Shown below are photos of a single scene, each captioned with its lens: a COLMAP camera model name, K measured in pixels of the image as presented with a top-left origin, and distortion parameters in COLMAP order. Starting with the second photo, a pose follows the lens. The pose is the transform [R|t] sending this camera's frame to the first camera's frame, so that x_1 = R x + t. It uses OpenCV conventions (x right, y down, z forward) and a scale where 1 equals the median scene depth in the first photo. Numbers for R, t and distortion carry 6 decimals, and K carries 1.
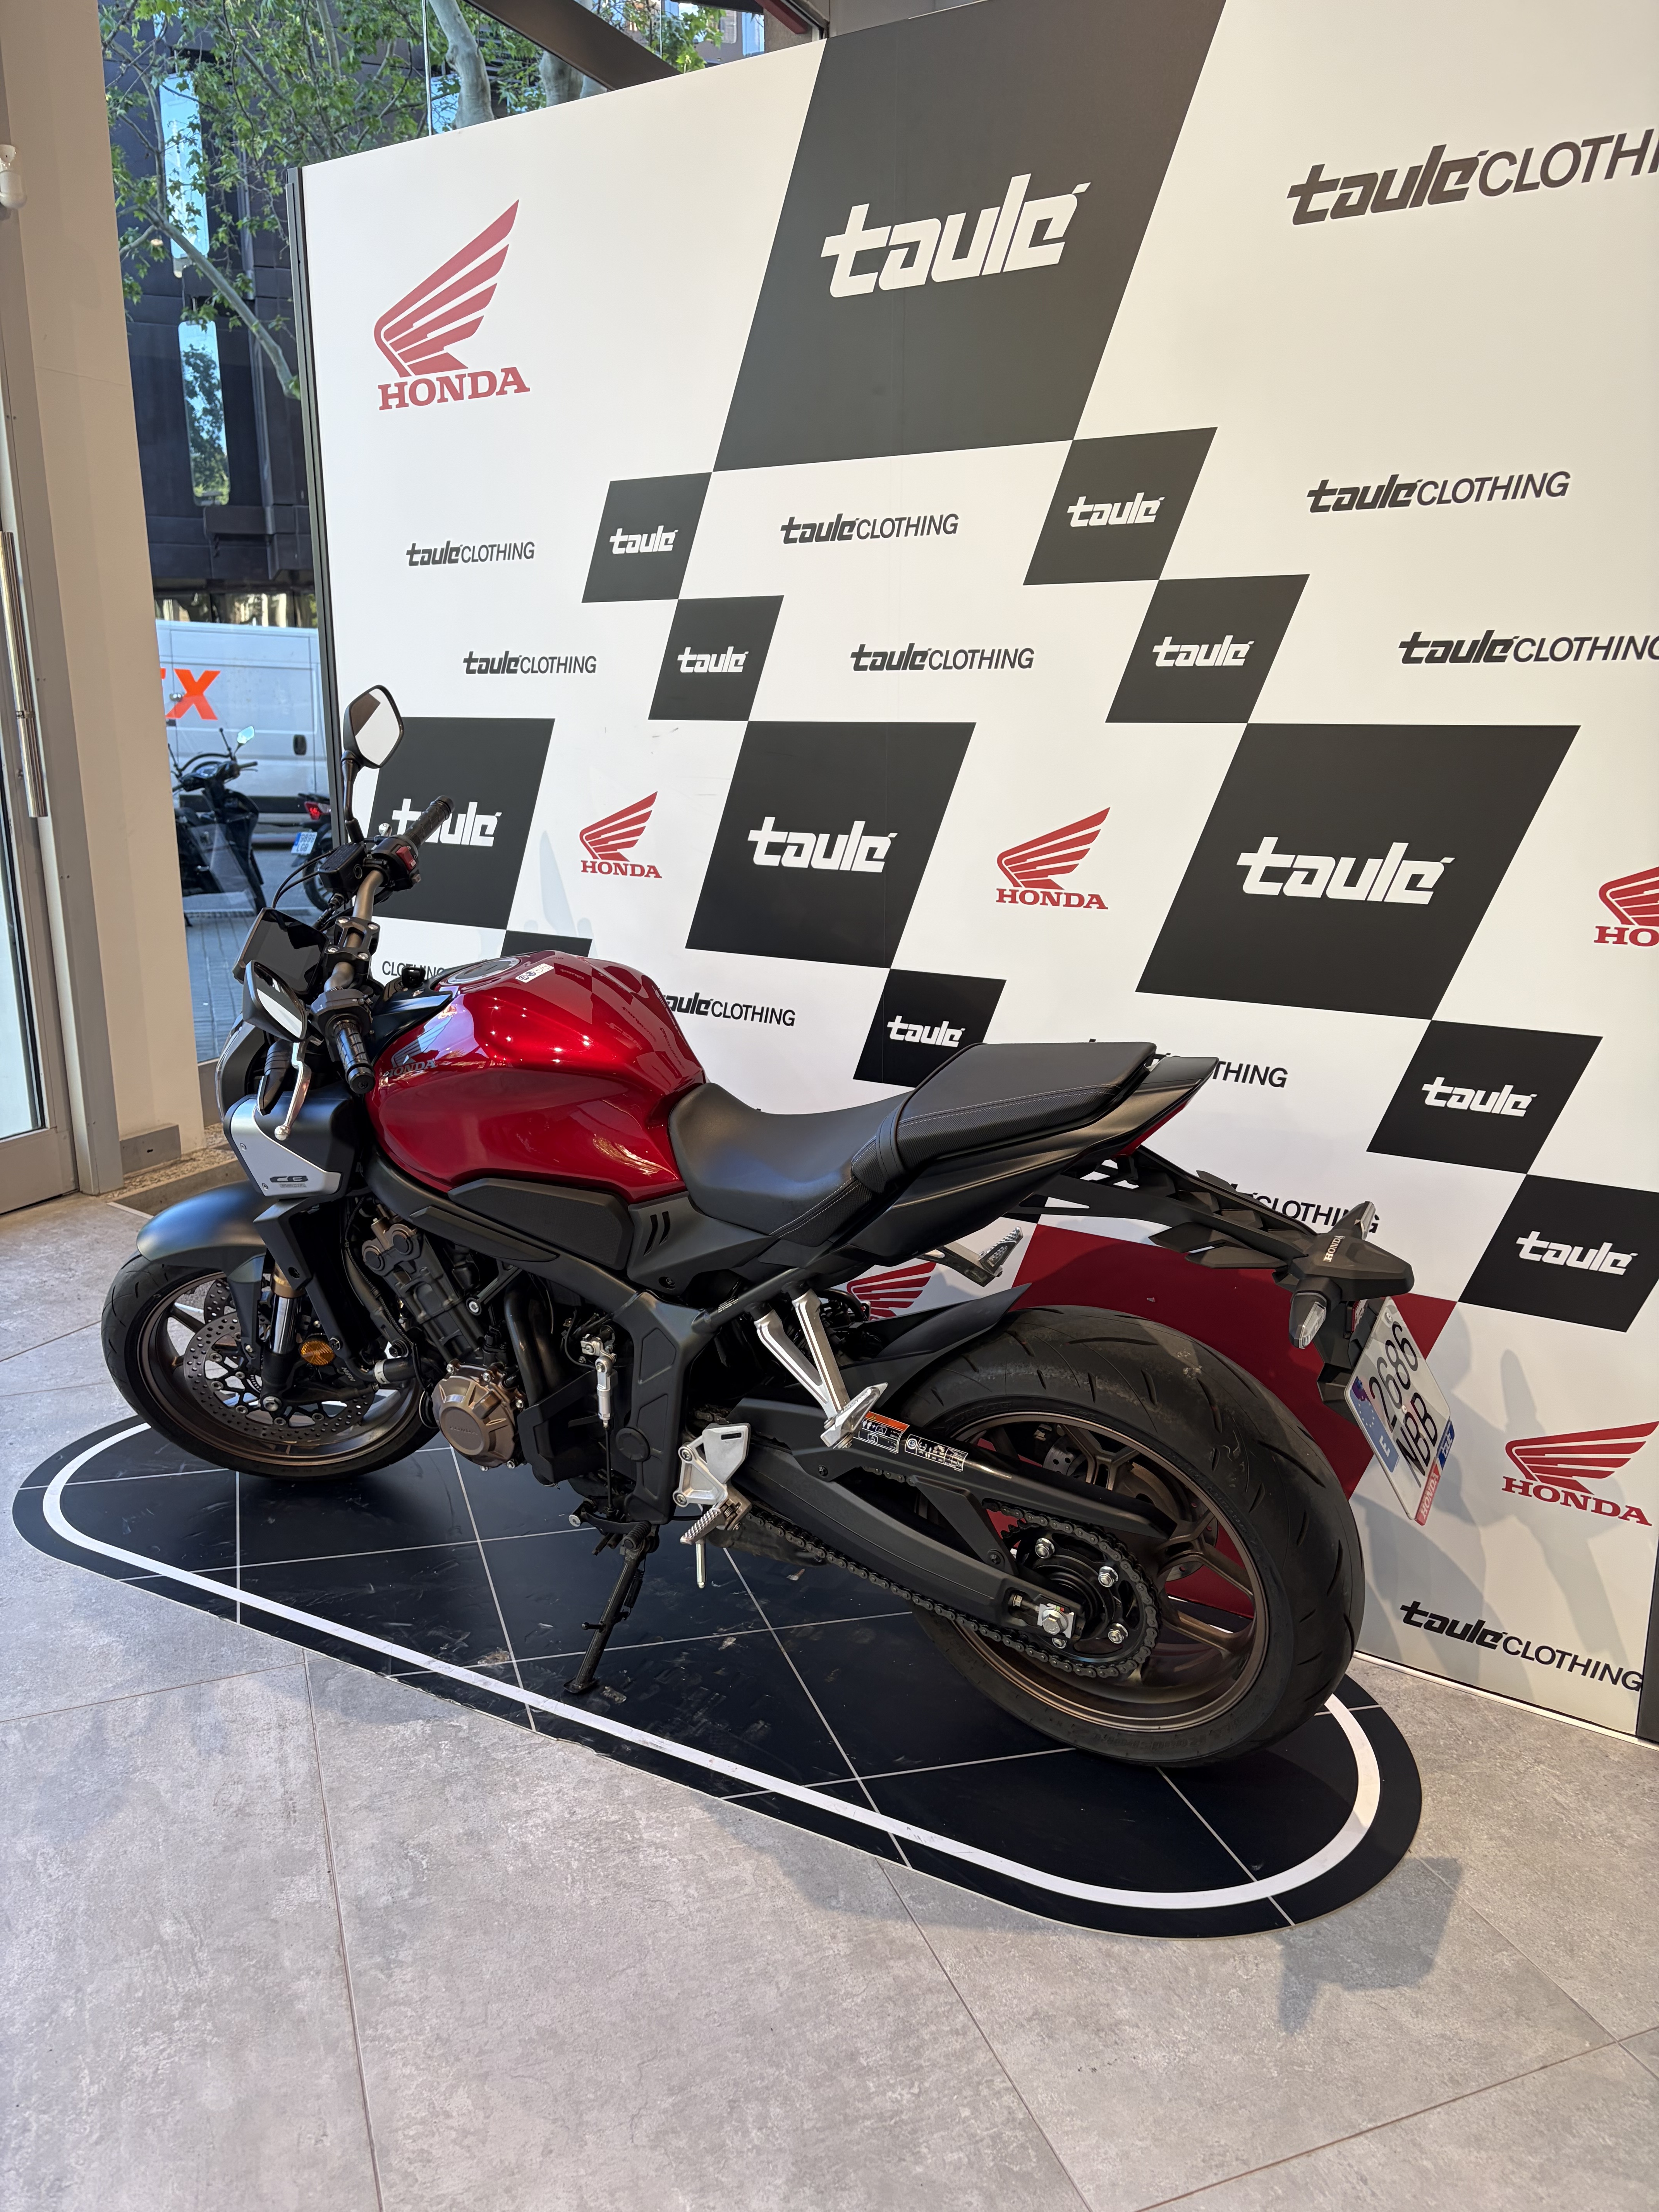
lens RADIAL K [[1654.3, 0, 825.8], [0, 1654.3, 1109.2], [0, 0, 1]] dist [0.035832, -0.034769]
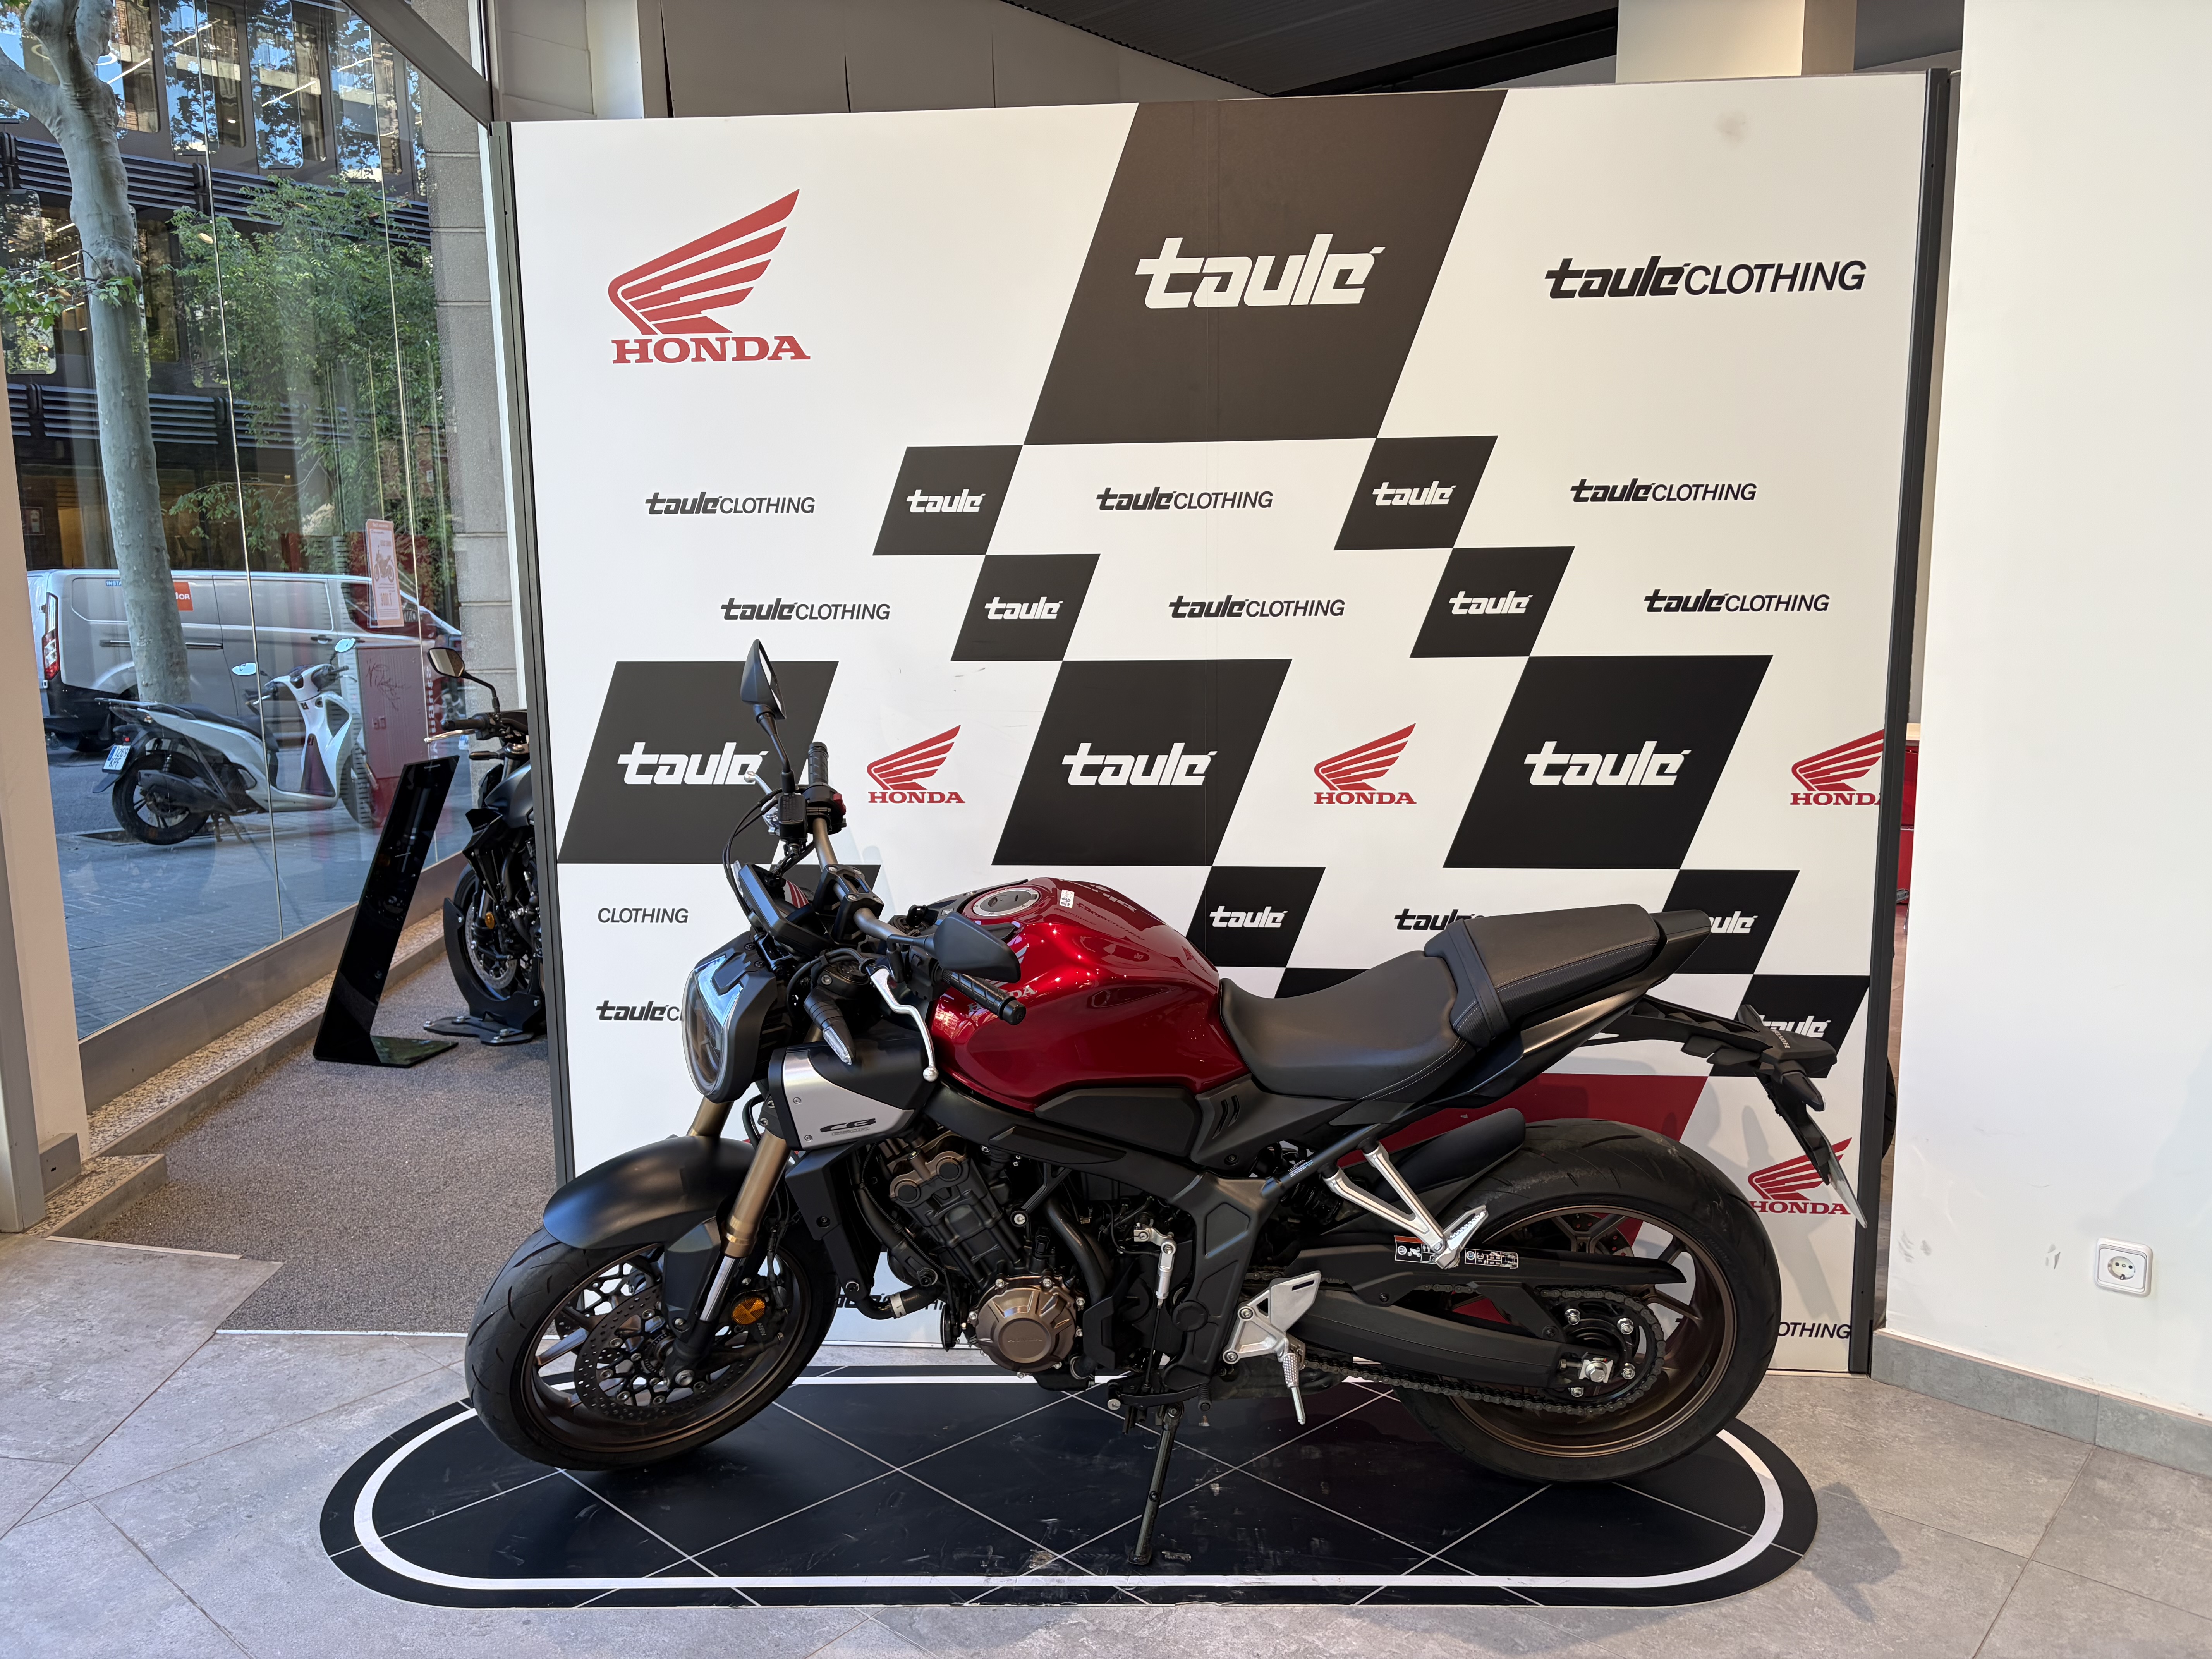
lens RADIAL K [[1654.3, 0, 1102.2], [0, 1654.3, 836.3], [0, 0, 1]] dist [0.035832, -0.034769]
pose [[0.884066, -0.081851, 0.460140, -0.641520], [0.121363, 0.990976, -0.056897, -0.057907], [-0.451330, 0.106145, 0.886022, 0.011947]]
